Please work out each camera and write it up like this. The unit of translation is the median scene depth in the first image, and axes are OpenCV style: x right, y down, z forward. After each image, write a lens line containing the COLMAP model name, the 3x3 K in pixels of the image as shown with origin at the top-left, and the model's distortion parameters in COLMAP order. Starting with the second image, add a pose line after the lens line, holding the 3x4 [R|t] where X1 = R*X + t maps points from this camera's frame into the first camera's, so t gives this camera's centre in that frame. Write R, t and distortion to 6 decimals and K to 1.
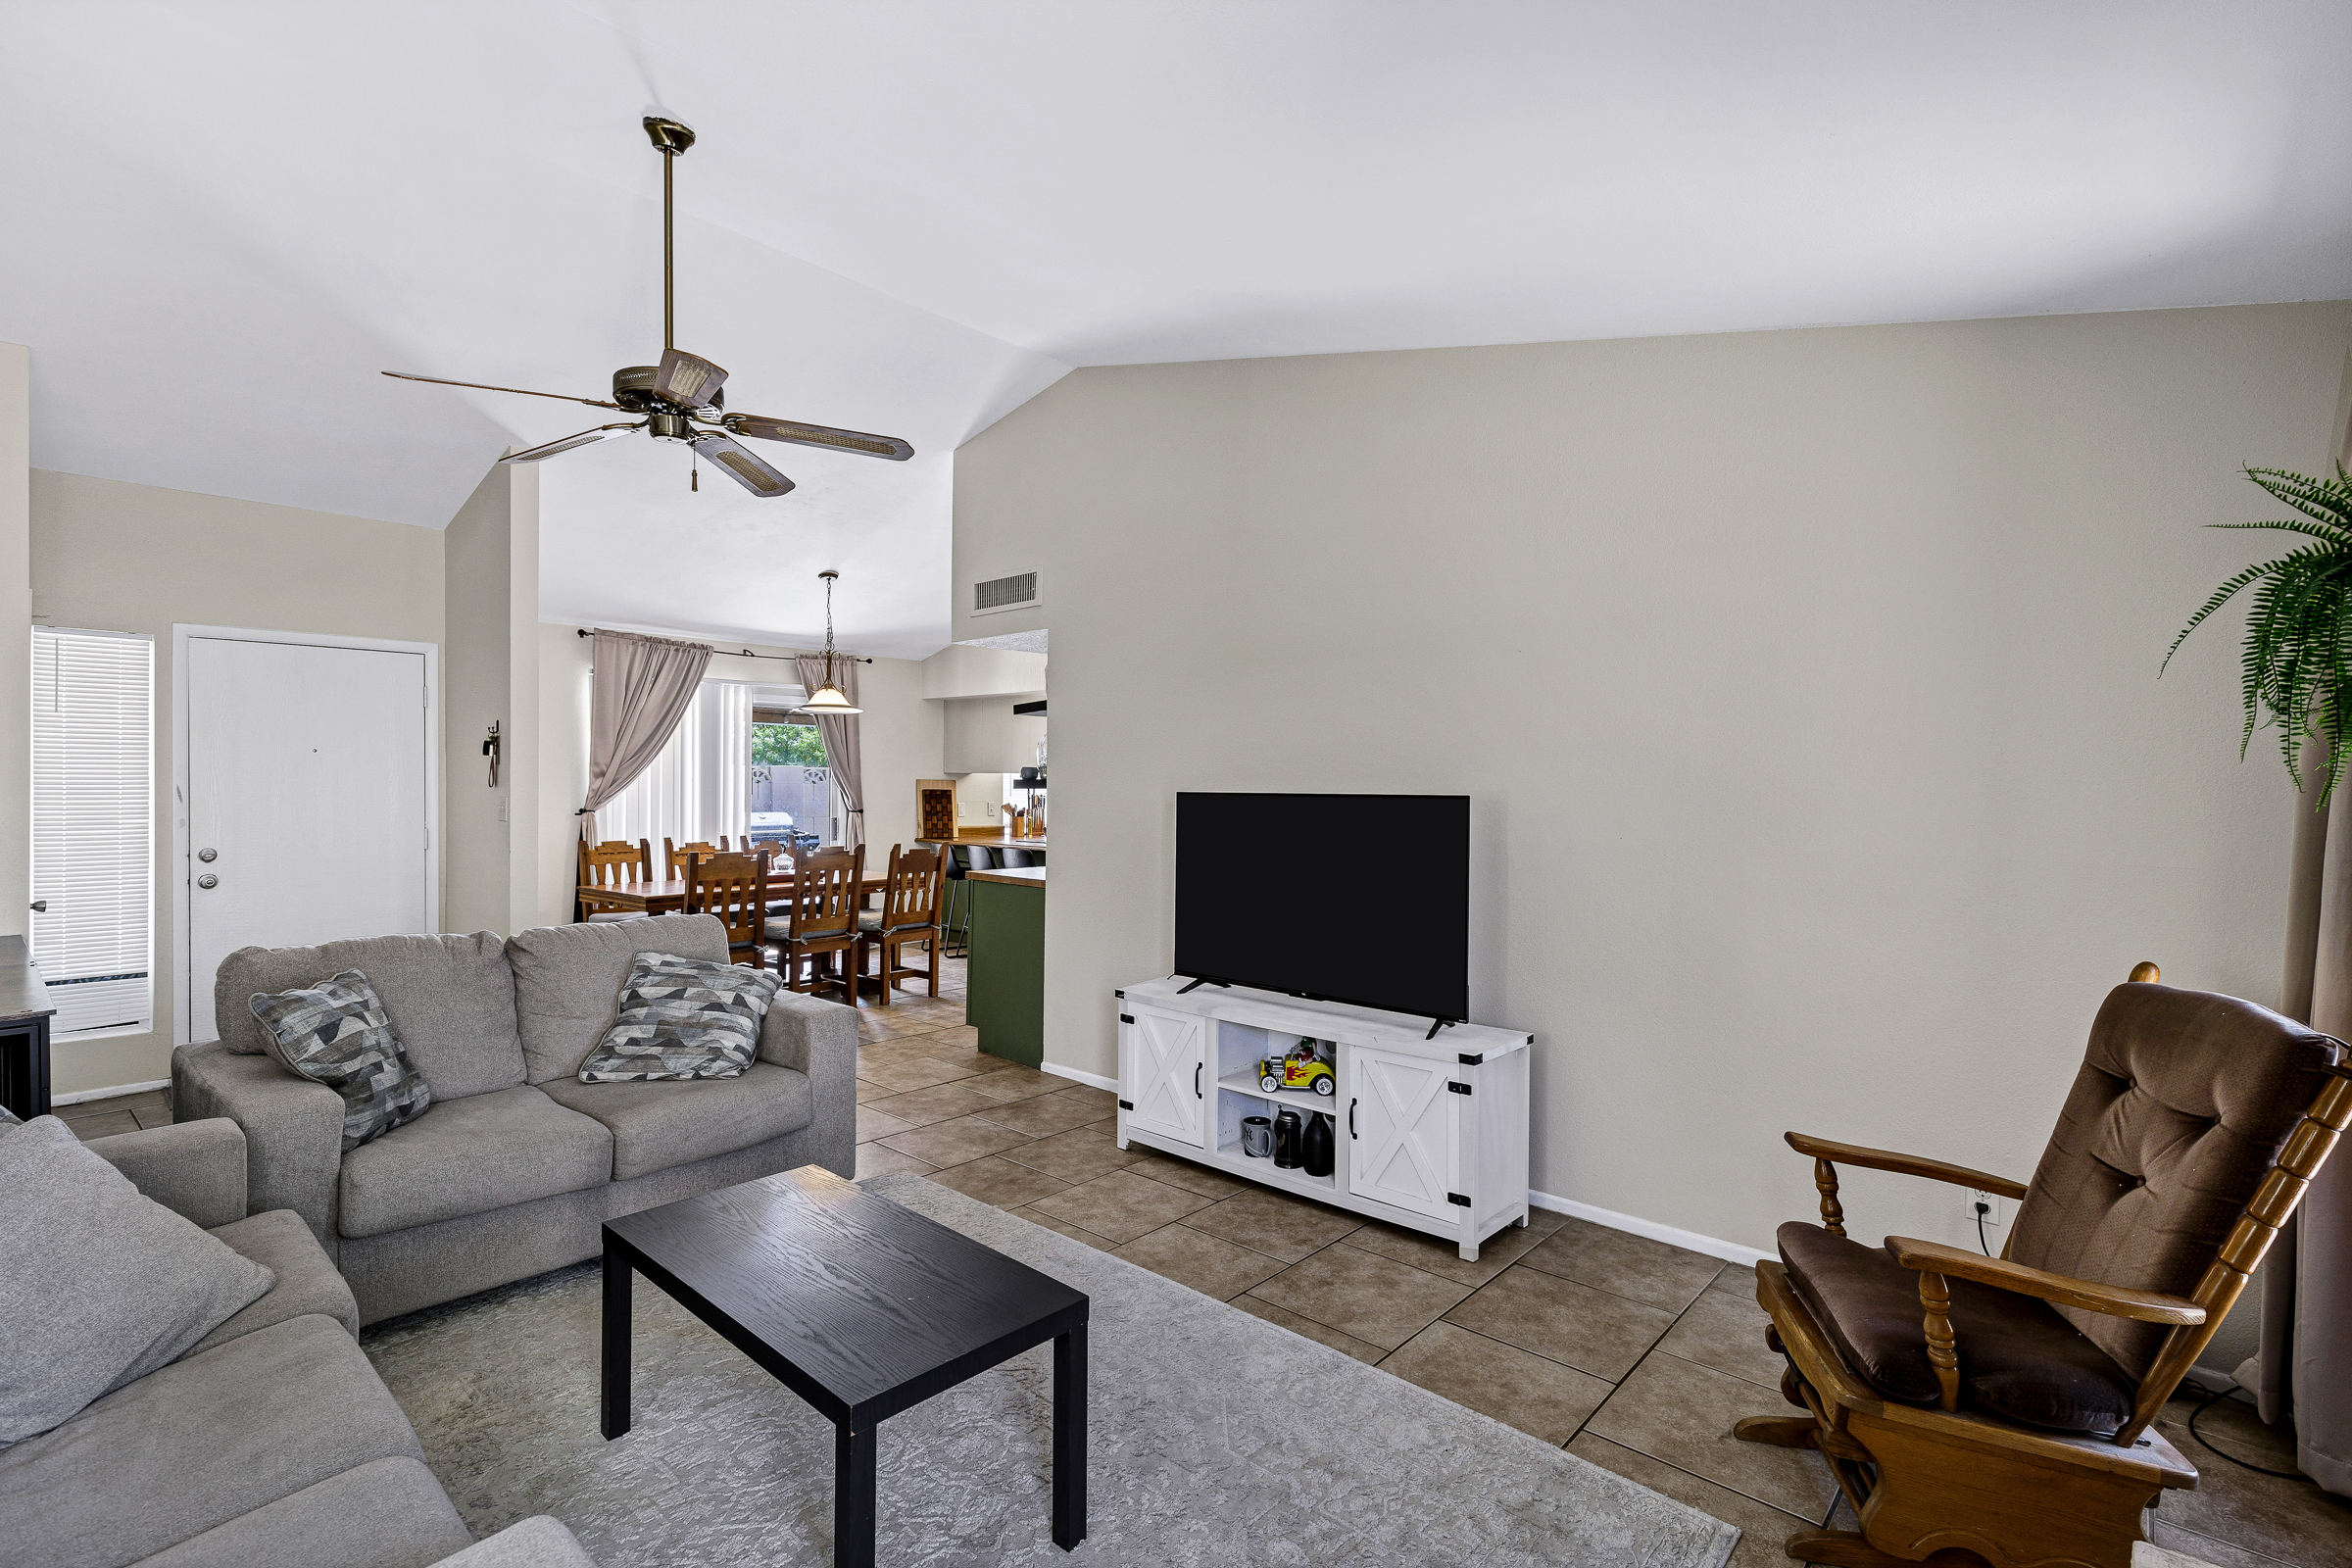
lens RADIAL K [[1104.9, 0, 1176.5], [0, 1104.9, 780.8], [0, 0, 1]] dist [0.002802, 0.000111]
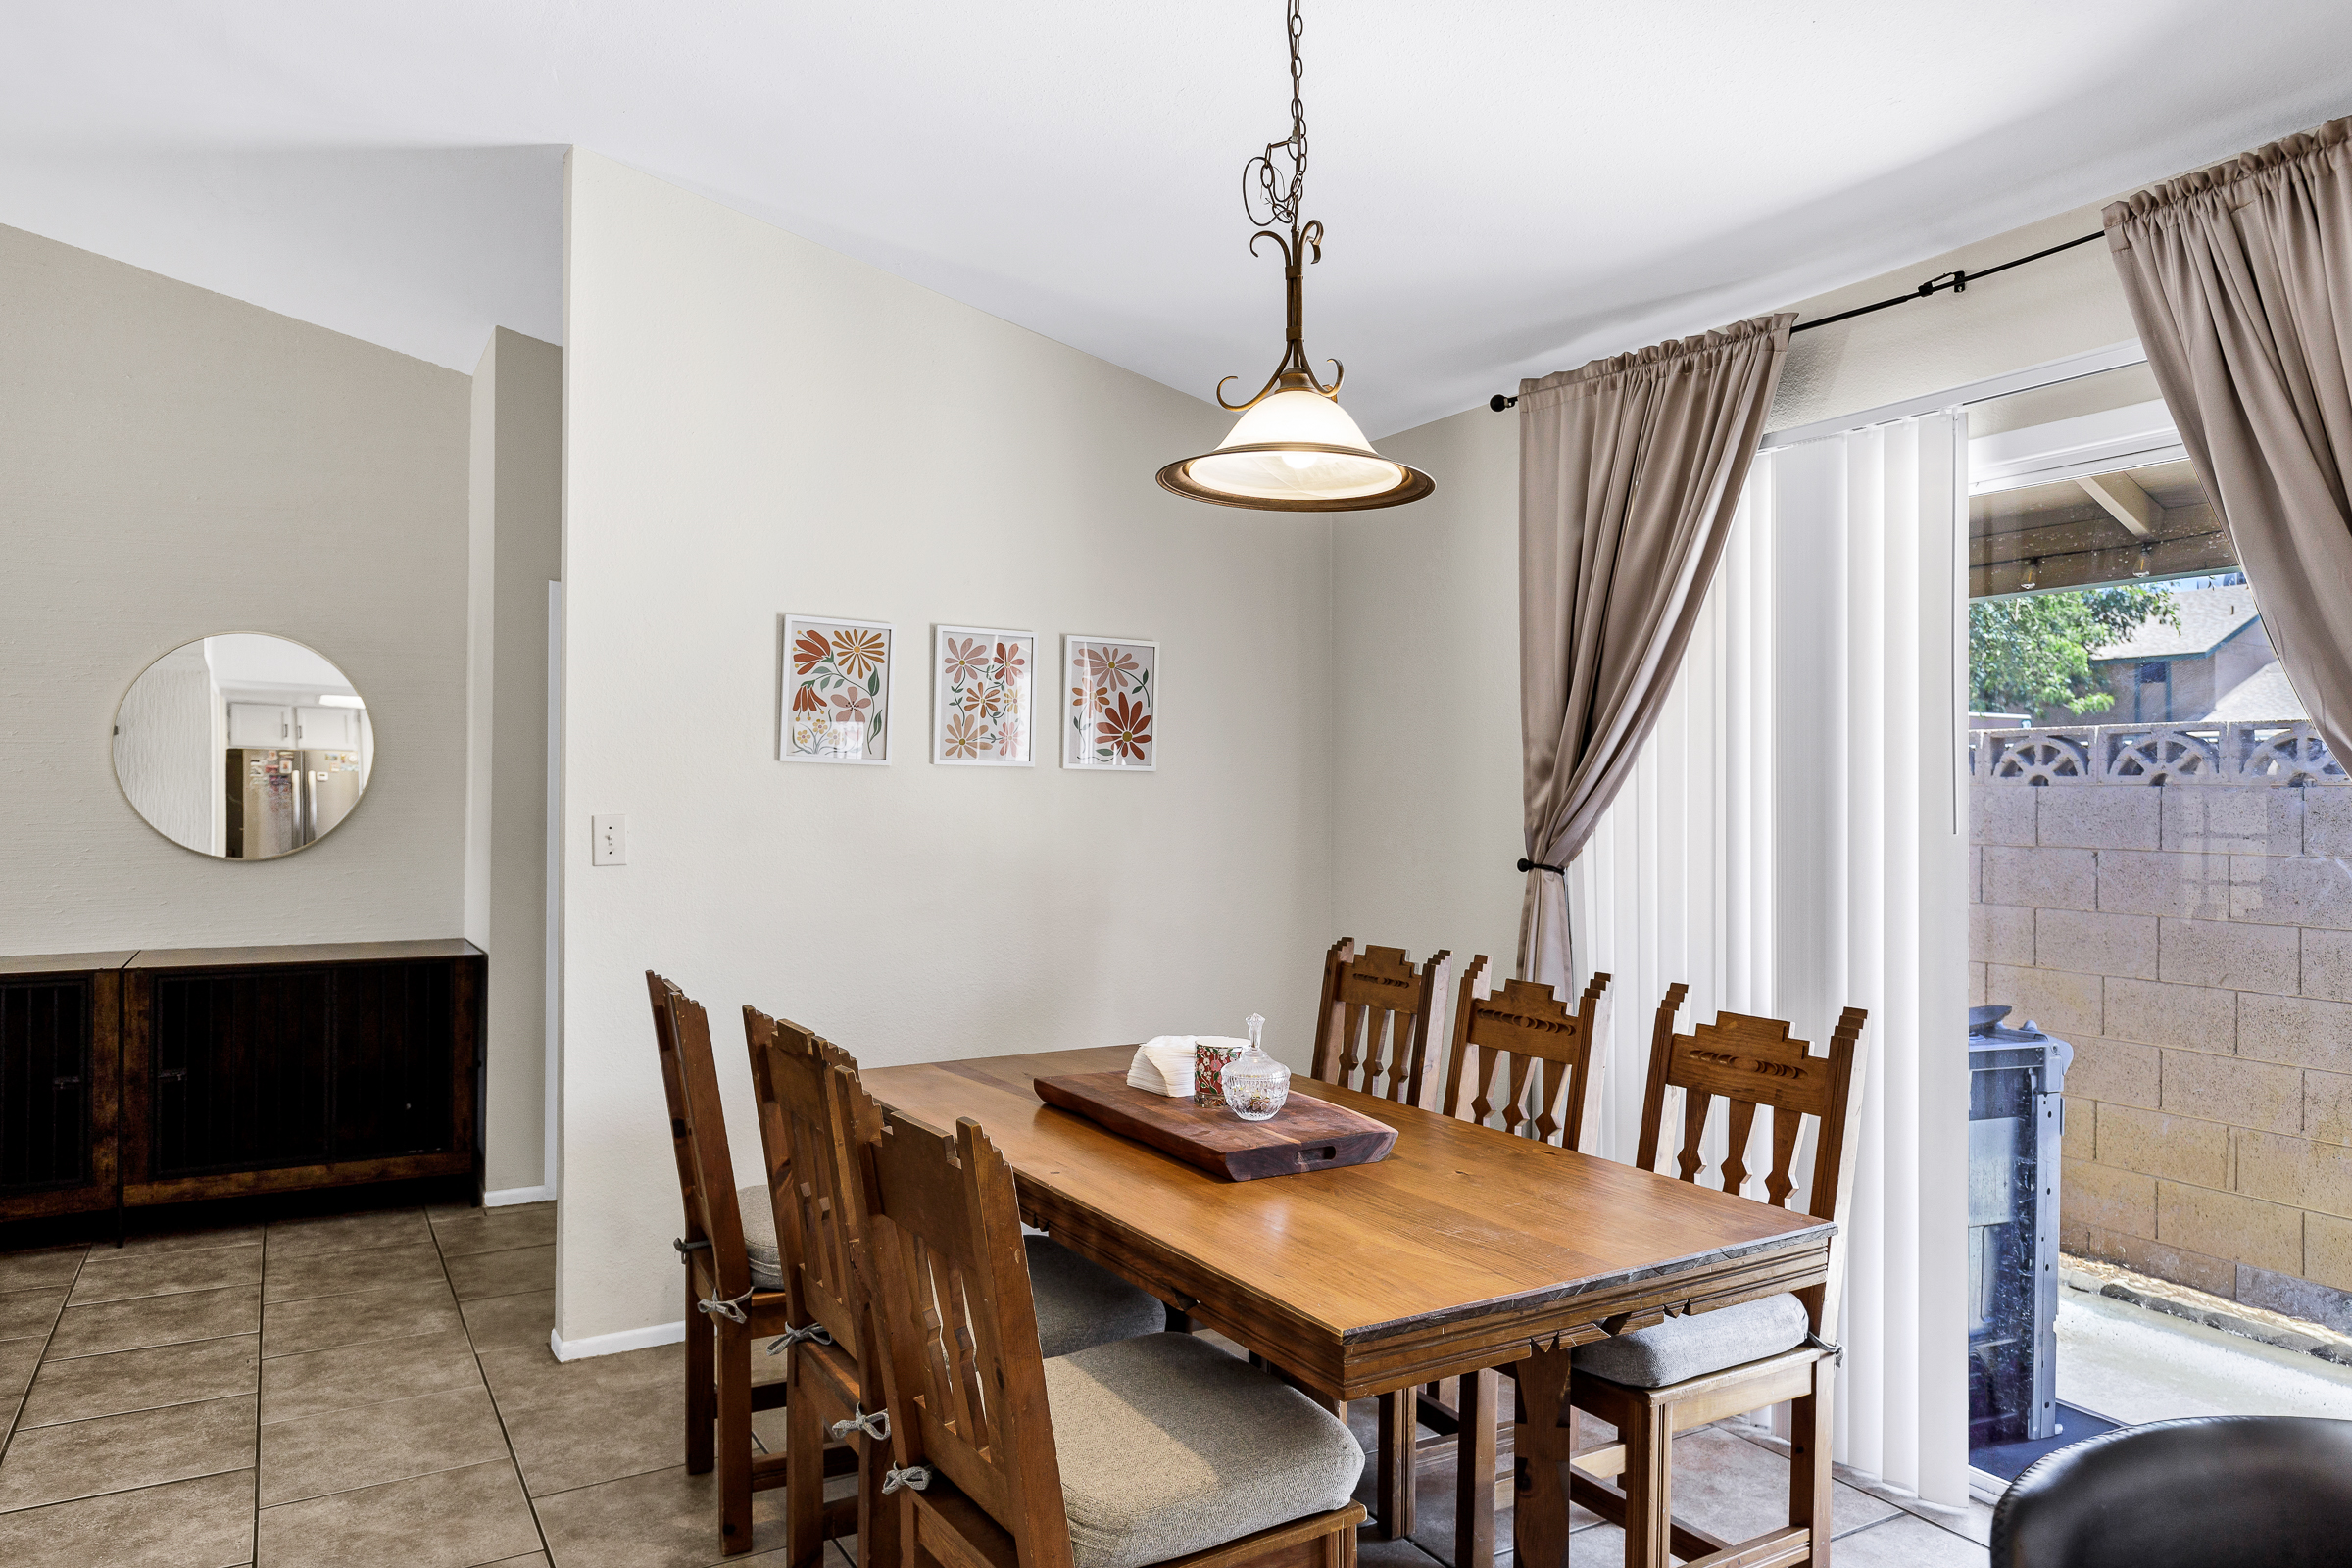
lens RADIAL K [[1558.7, 0, 1174.7], [0, 1558.7, 789.7], [0, 0, 1]] dist [0.002739, -0.002033]
pose [[-0.311802, -0.007733, -0.950116, 0.009482], [-0.002818, 0.999970, -0.007214, 0.004782], [0.950143, 0.000428, -0.311814, 1.032375]]
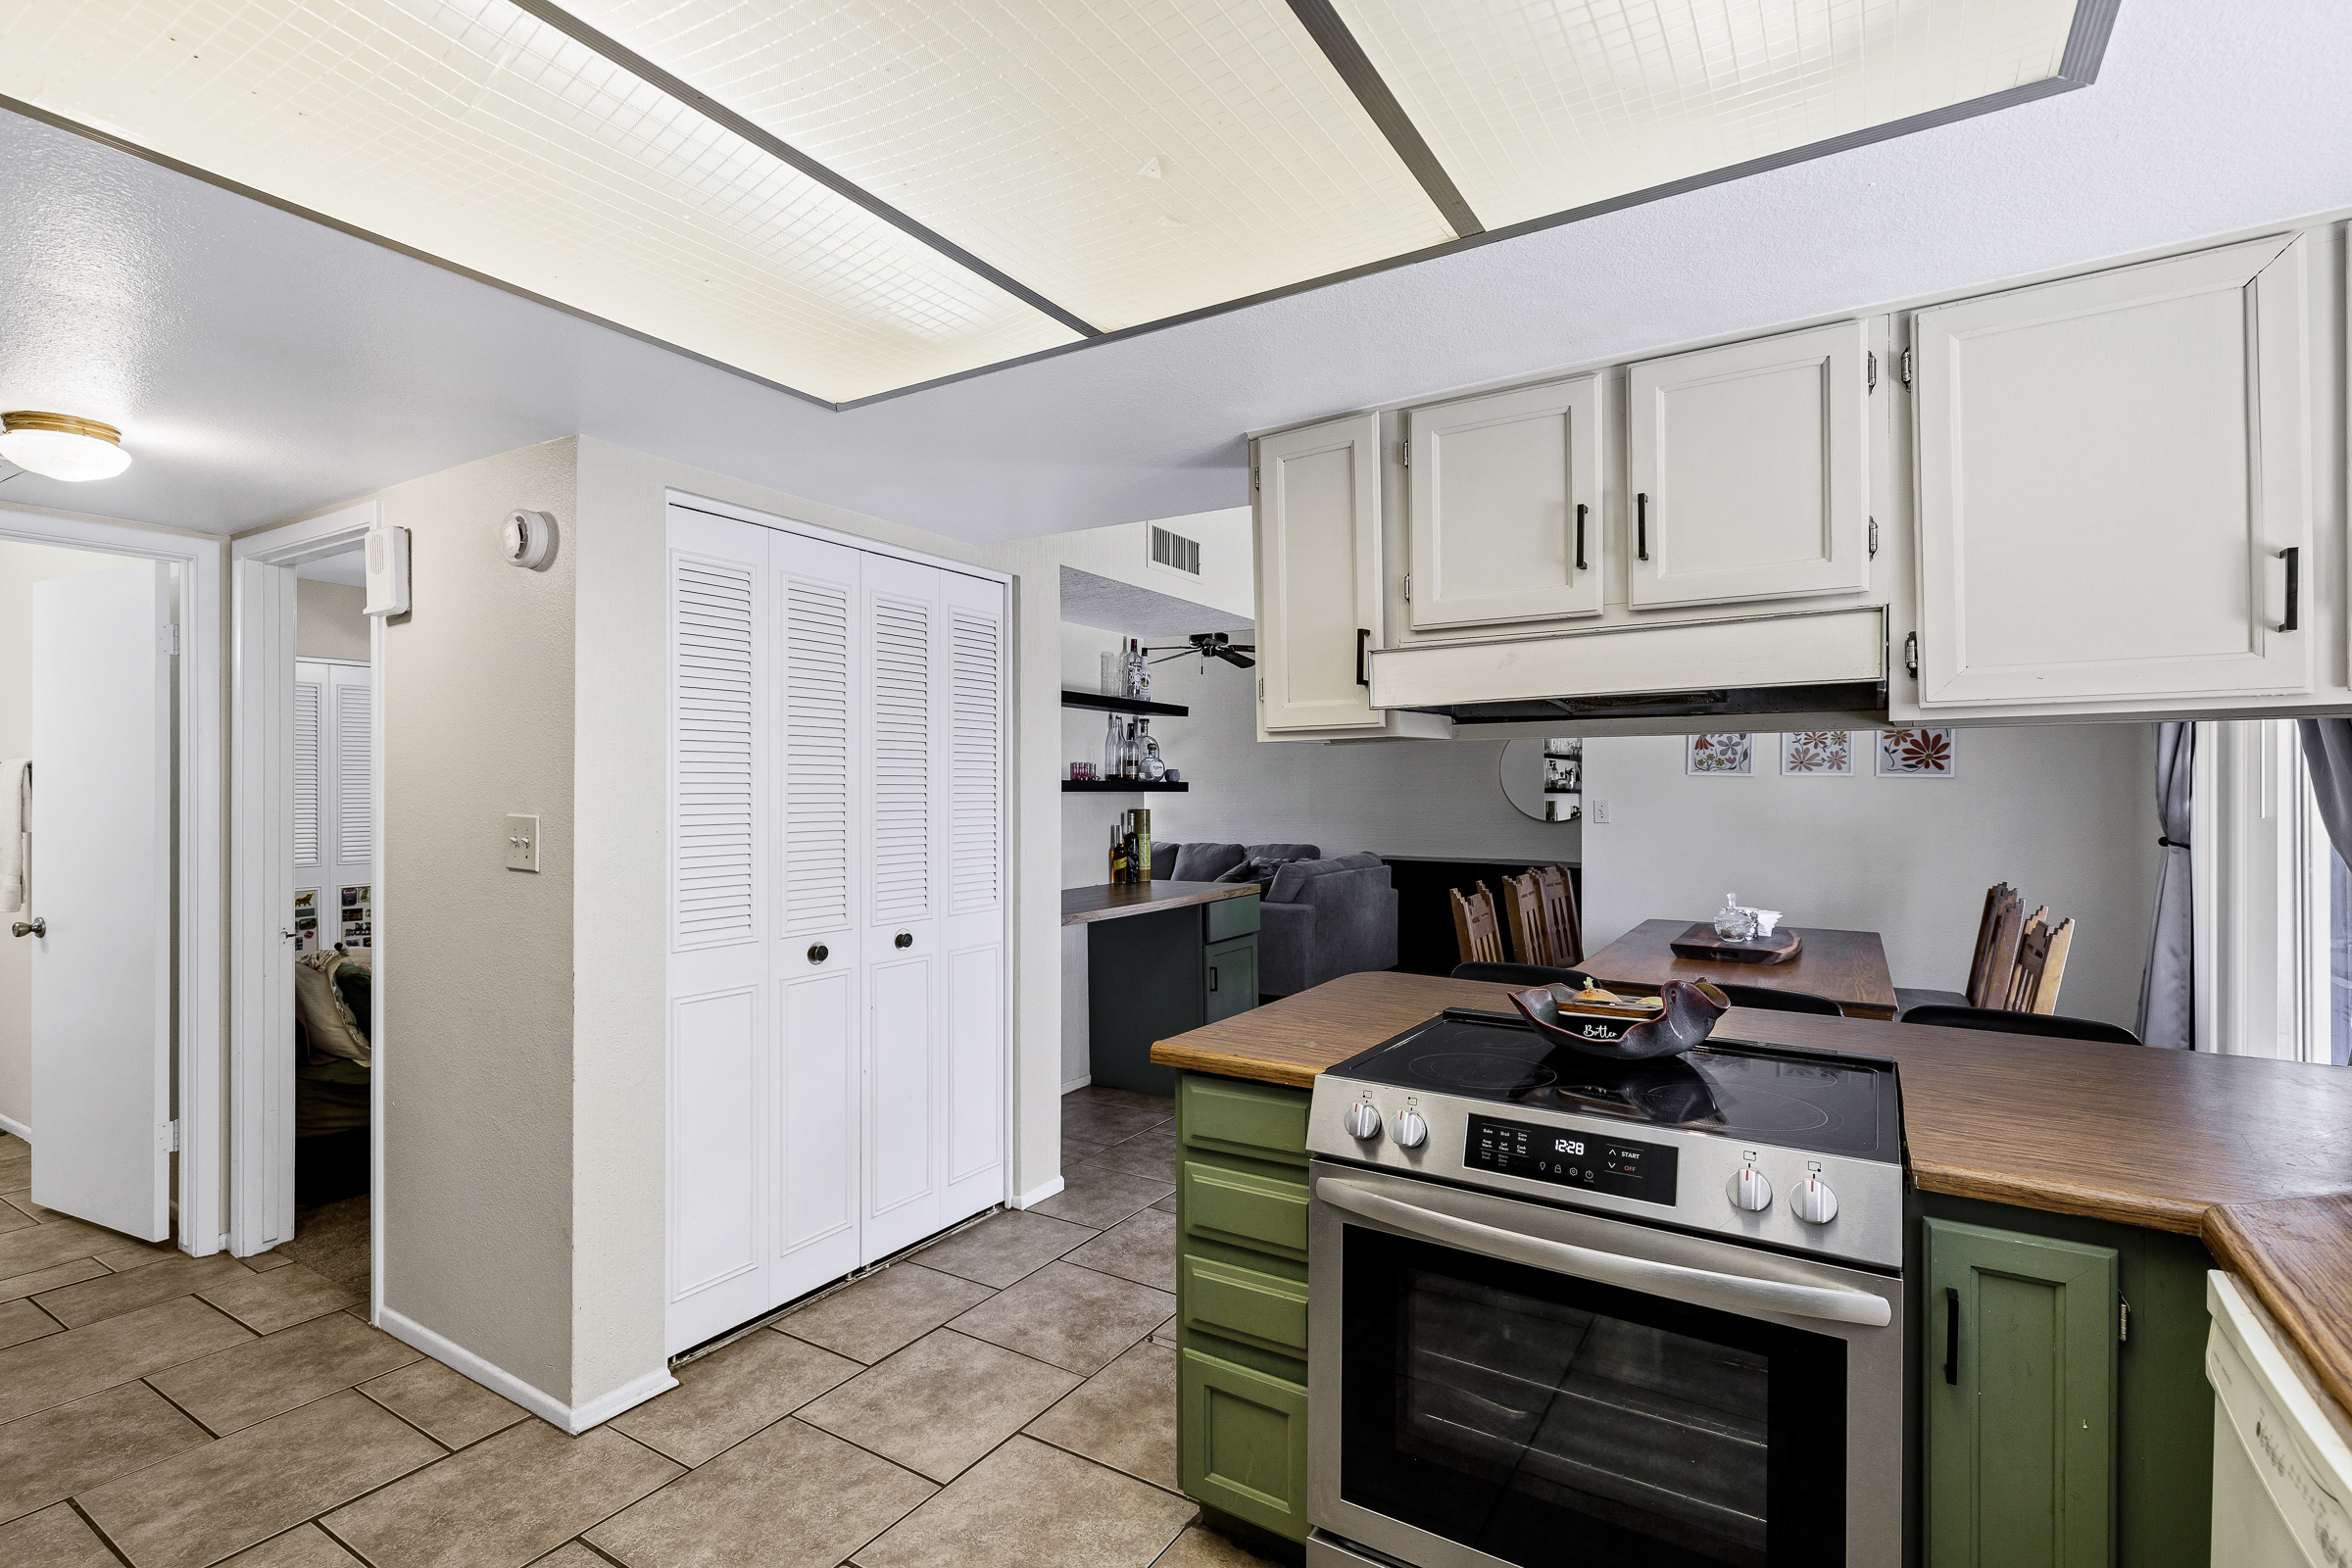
lens RADIAL K [[1104.9, 0, 1125.0], [0, 1104.9, 785.5], [0, 0, 1]] dist [0.002802, 0.000111]
pose [[-0.990299, -0.008064, -0.138715, 0.032877], [-0.006853, 0.999934, -0.009204, 0.007880], [0.138780, -0.008164, -0.990290, 1.438727]]
